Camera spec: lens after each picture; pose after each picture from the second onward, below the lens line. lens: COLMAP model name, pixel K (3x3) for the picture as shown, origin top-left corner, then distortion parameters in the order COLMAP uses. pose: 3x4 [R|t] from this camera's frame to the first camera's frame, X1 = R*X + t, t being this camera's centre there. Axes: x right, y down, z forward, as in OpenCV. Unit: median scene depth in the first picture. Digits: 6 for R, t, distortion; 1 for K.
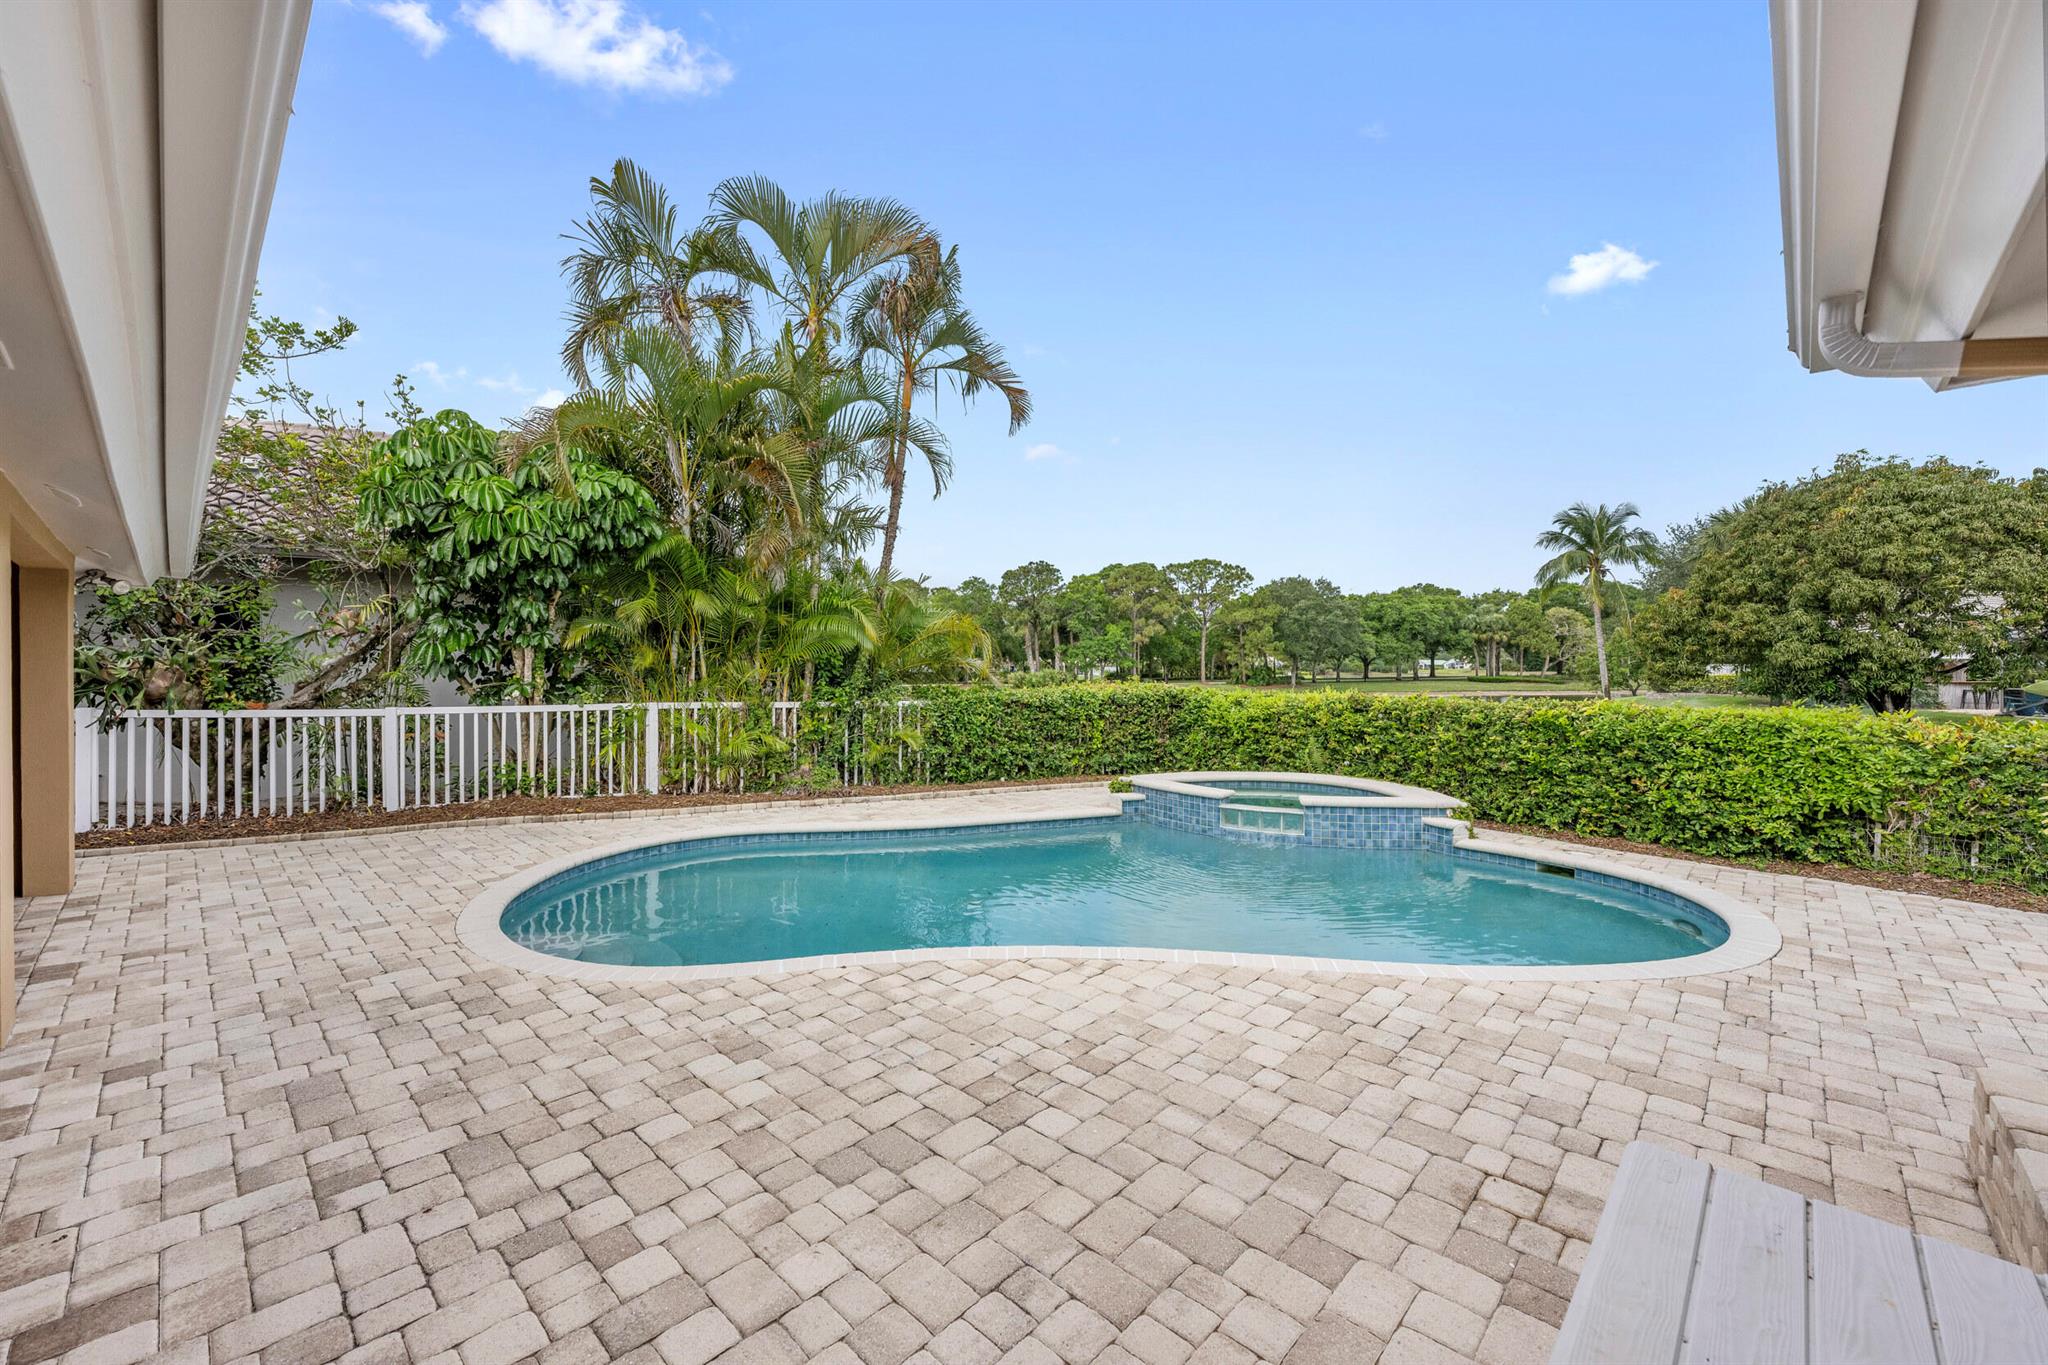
lens RADIAL K [[810.6, 0, 1031.9], [0, 810.6, 671.3], [0, 0, 1]] dist [-0.003566, 0.000876]
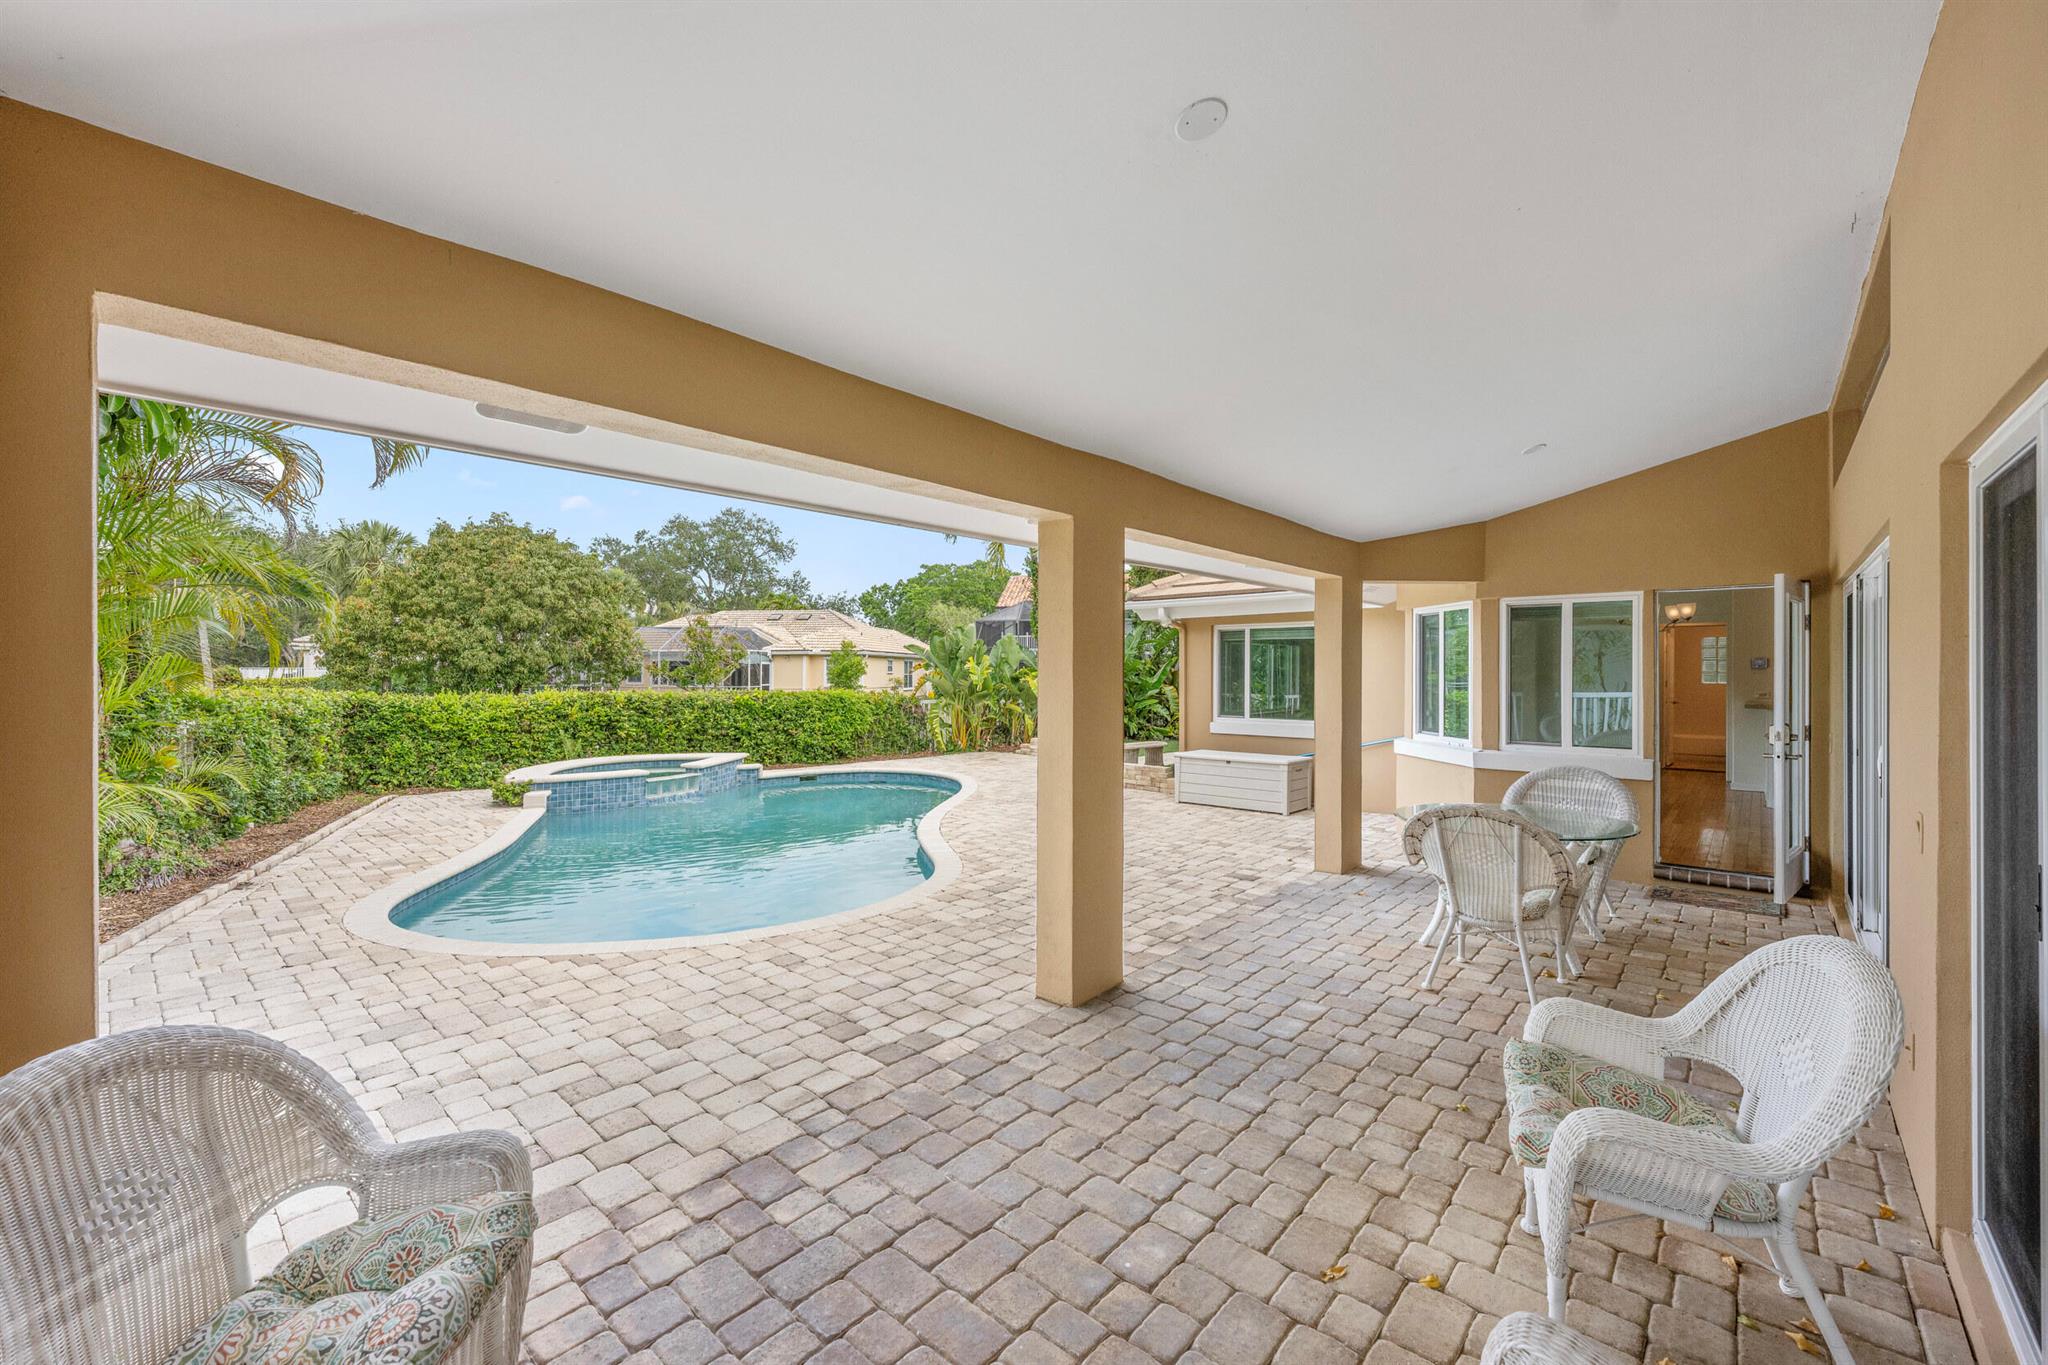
lens RADIAL K [[810.6, 0, 1014.8], [0, 810.6, 676.9], [0, 0, 1]] dist [-0.003566, 0.000876]
pose [[-0.019688, -0.005131, 0.999793, -1.107376], [0.002323, 0.999984, 0.005178, 0.001113], [-0.999803, 0.002425, -0.019676, 0.498716]]
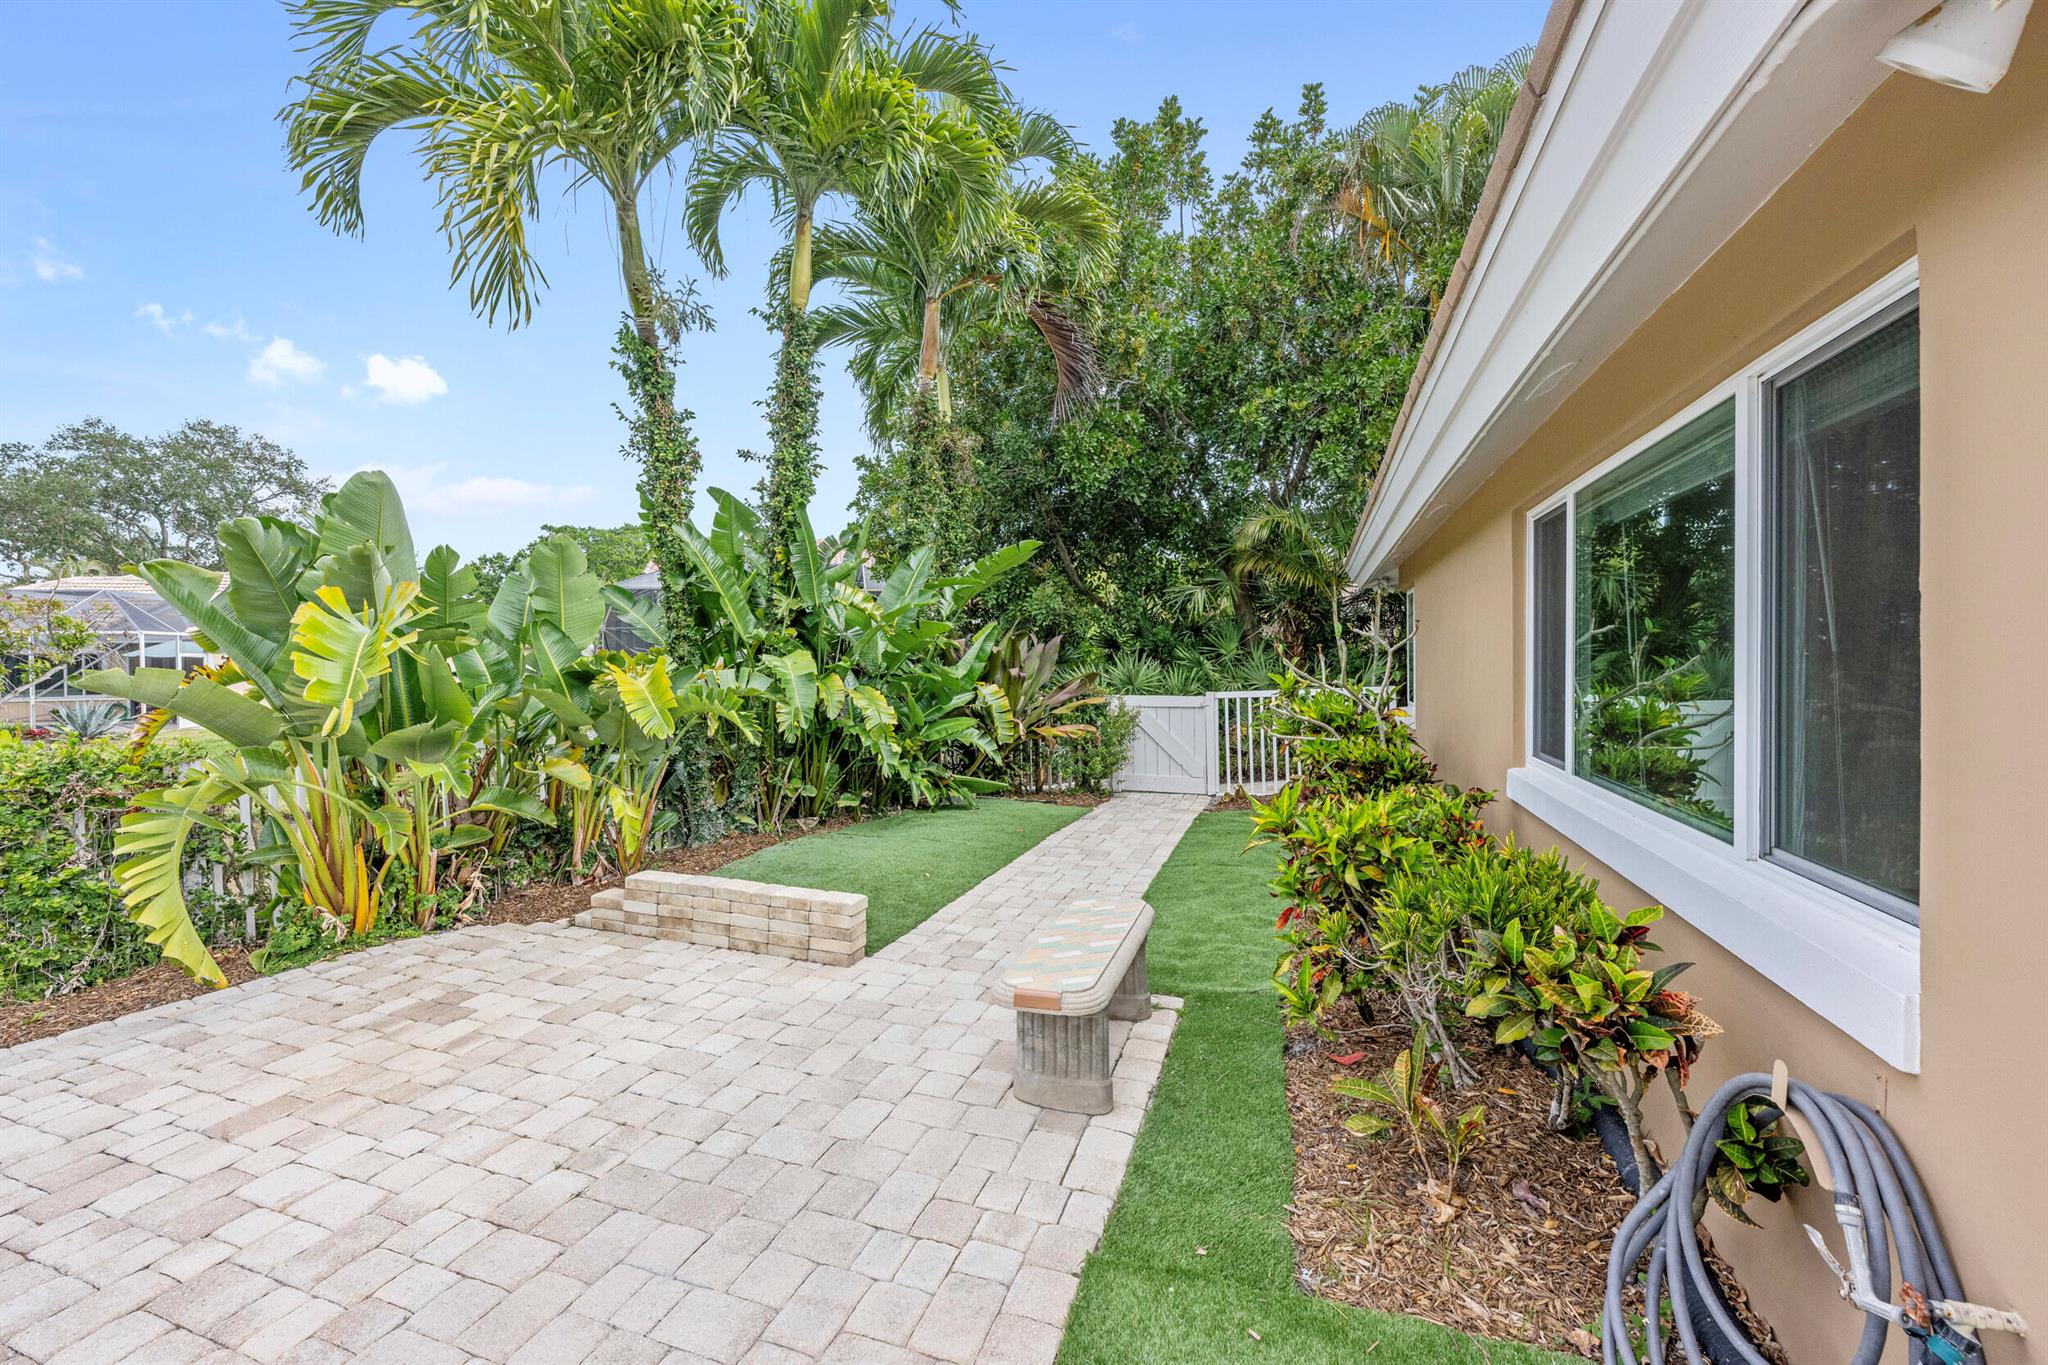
lens RADIAL K [[810.6, 0, 1018.3], [0, 810.6, 673.6], [0, 0, 1]] dist [-0.003566, 0.000876]
pose [[-0.393852, -0.006370, 0.919152, 0.259907], [0.017407, 0.999745, 0.014387, 0.011889], [-0.919009, 0.021666, -0.393641, 0.384211]]
